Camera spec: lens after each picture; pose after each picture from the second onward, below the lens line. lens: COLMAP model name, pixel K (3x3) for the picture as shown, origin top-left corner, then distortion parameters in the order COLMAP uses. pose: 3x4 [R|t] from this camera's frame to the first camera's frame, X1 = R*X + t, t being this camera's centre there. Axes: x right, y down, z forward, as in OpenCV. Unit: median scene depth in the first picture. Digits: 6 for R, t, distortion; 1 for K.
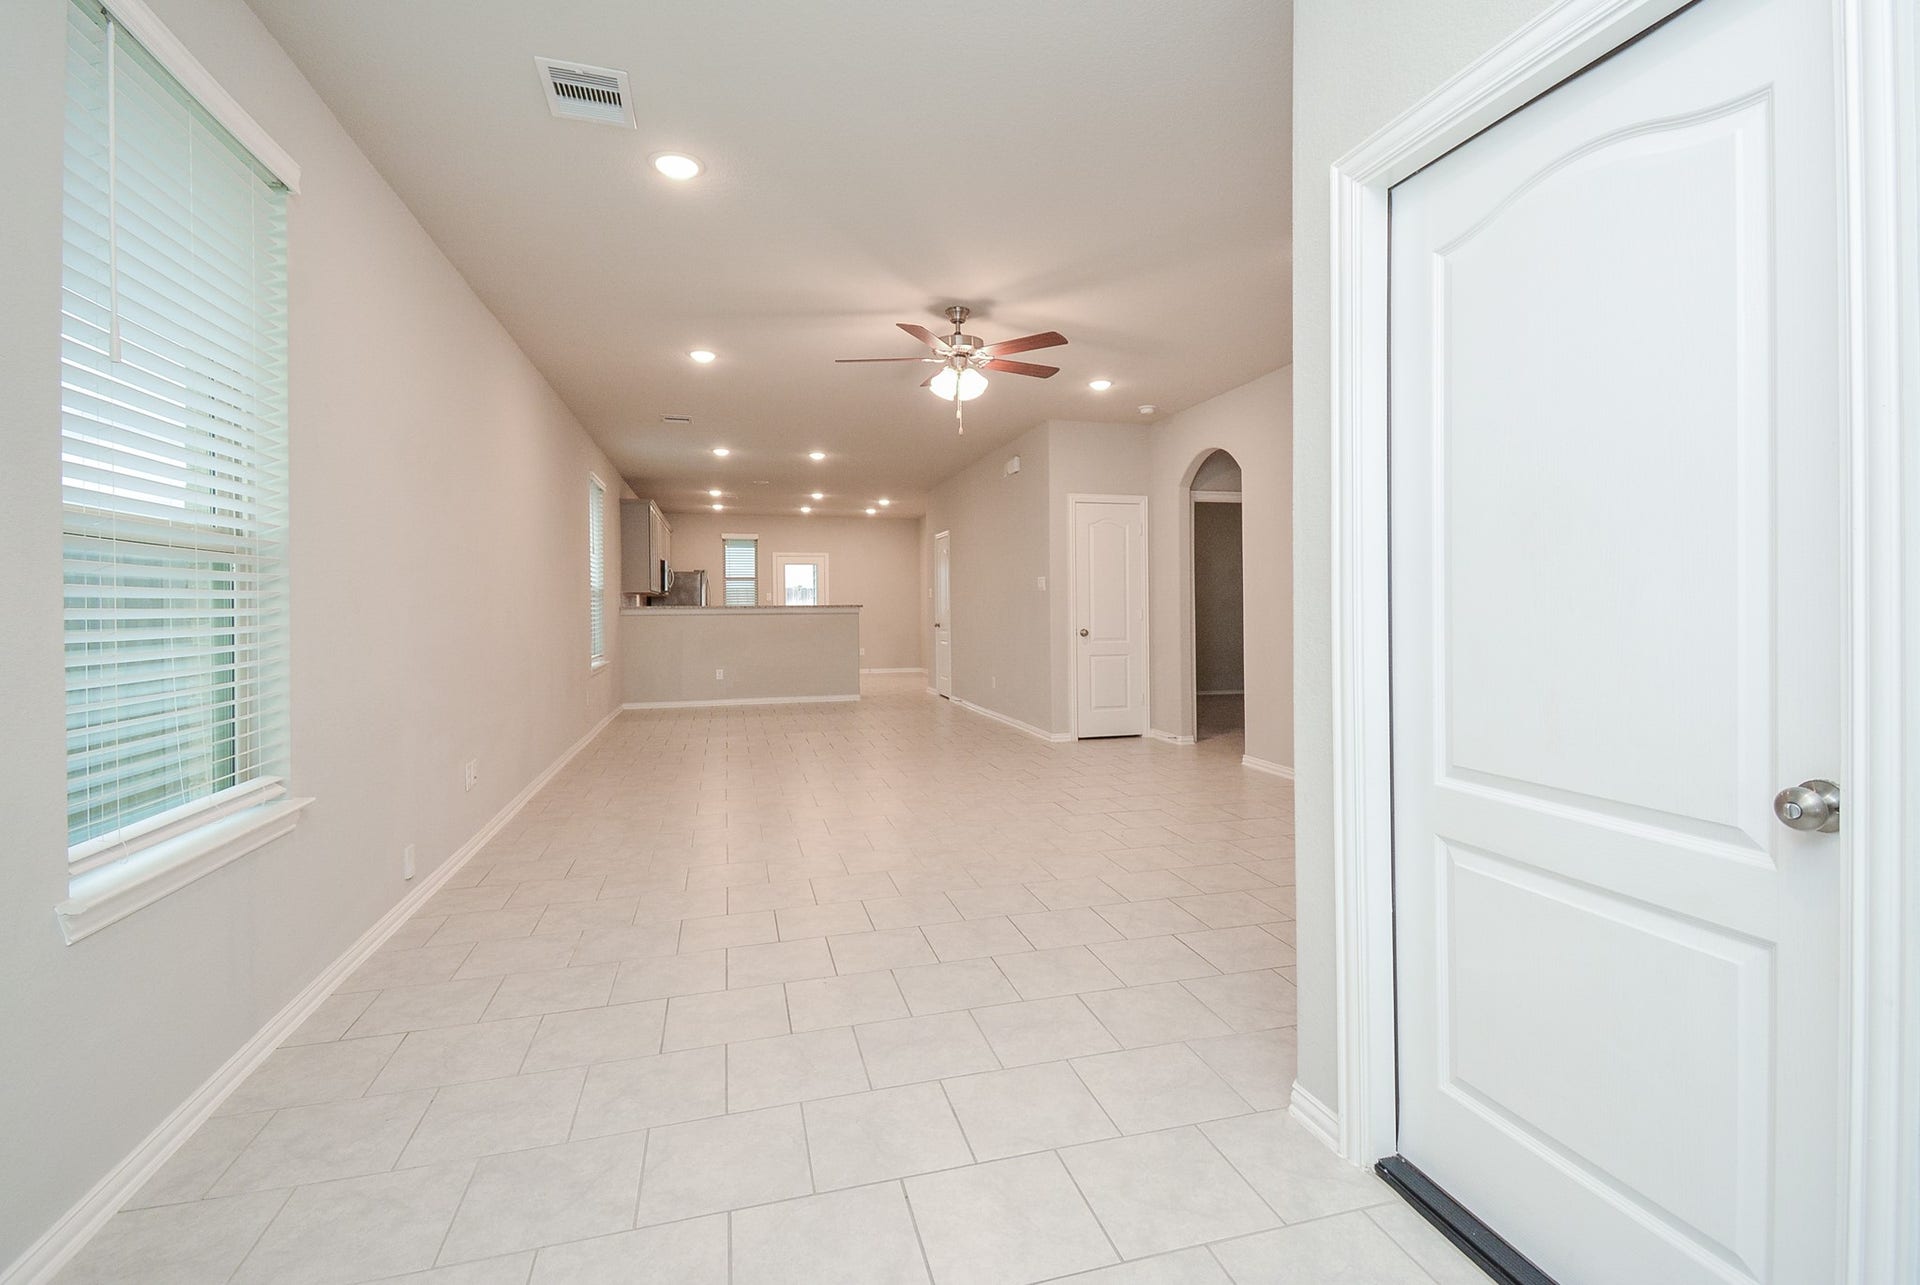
lens RADIAL K [[828.1, 0, 972.0], [0, 828.1, 624.2], [0, 0, 1]] dist [0.020398, -0.017327]
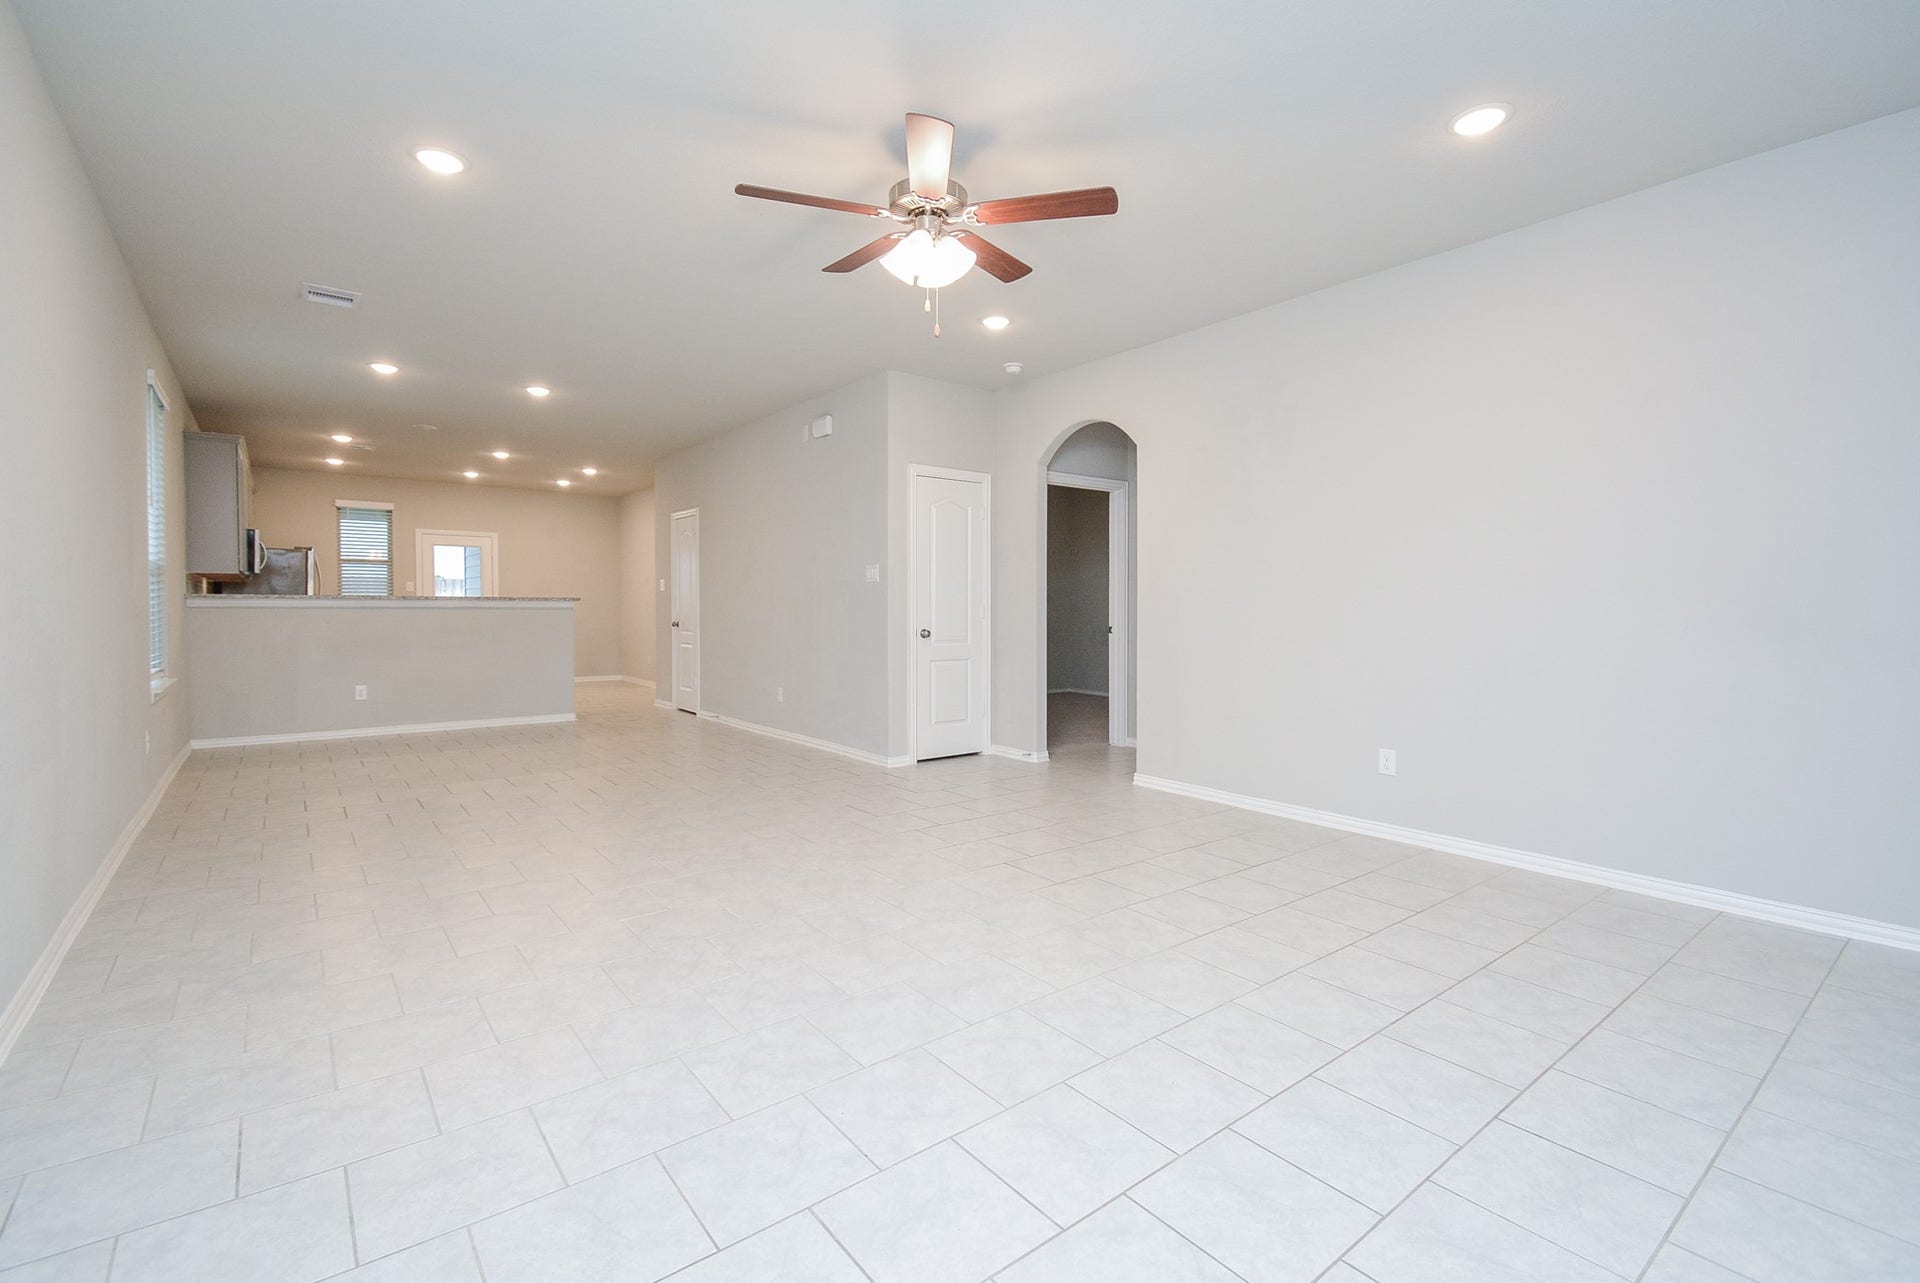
lens RADIAL K [[828.1, 0, 972.0], [0, 828.1, 623.2], [0, 0, 1]] dist [0.020398, -0.017327]
pose [[0.924544, 0.004659, 0.381046, -0.096580], [-0.004116, 0.999989, -0.002241, 0.001348], [-0.381052, 0.000504, 0.924553, 0.152208]]
